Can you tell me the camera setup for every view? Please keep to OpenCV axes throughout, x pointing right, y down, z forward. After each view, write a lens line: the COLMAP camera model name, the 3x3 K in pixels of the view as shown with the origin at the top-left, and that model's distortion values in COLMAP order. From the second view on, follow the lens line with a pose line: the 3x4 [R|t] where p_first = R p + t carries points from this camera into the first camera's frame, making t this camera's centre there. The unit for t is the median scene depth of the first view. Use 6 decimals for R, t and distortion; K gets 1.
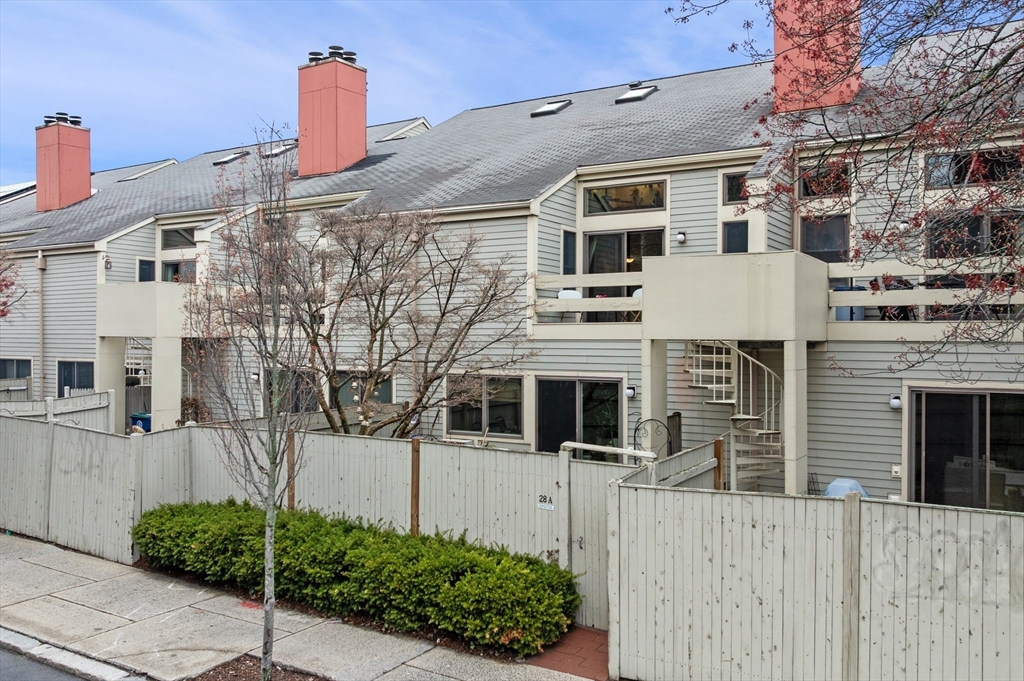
lens RADIAL K [[899.0, 0, 511.9], [0, 899.0, 343.3], [0, 0, 1]] dist [-0.010974, -0.023989]
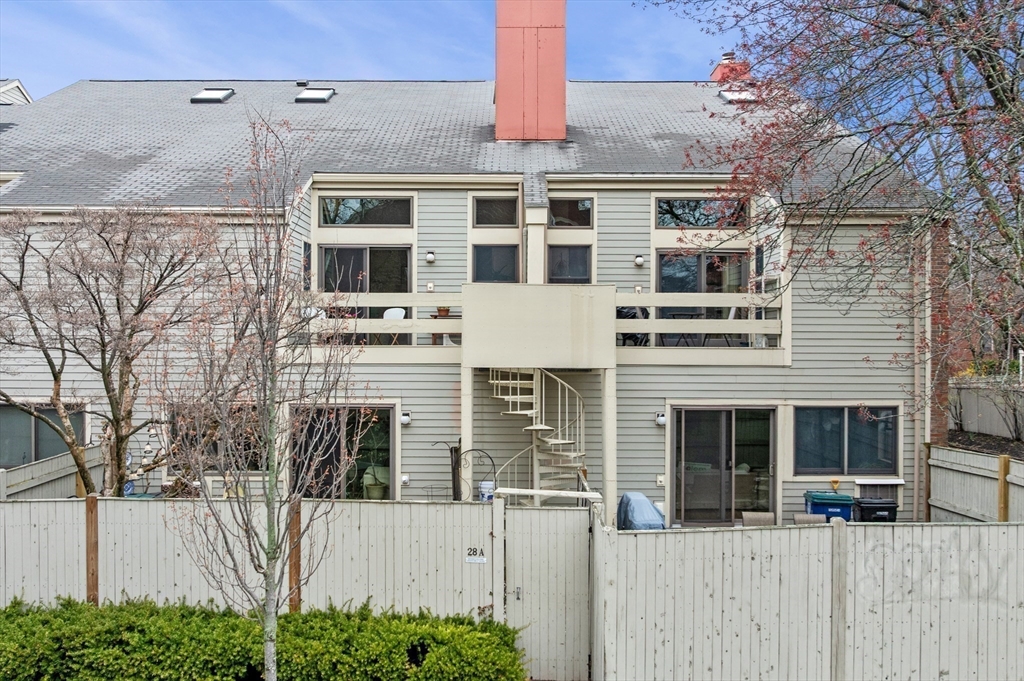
lens RADIAL K [[899.0, 0, 513.5], [0, 899.0, 337.0], [0, 0, 1]] dist [-0.010974, -0.023989]
pose [[0.835238, -0.001050, 0.549888, -0.446604], [0.001017, 0.999999, 0.000364, -0.049237], [-0.549888, 0.000255, 0.835238, 0.208355]]
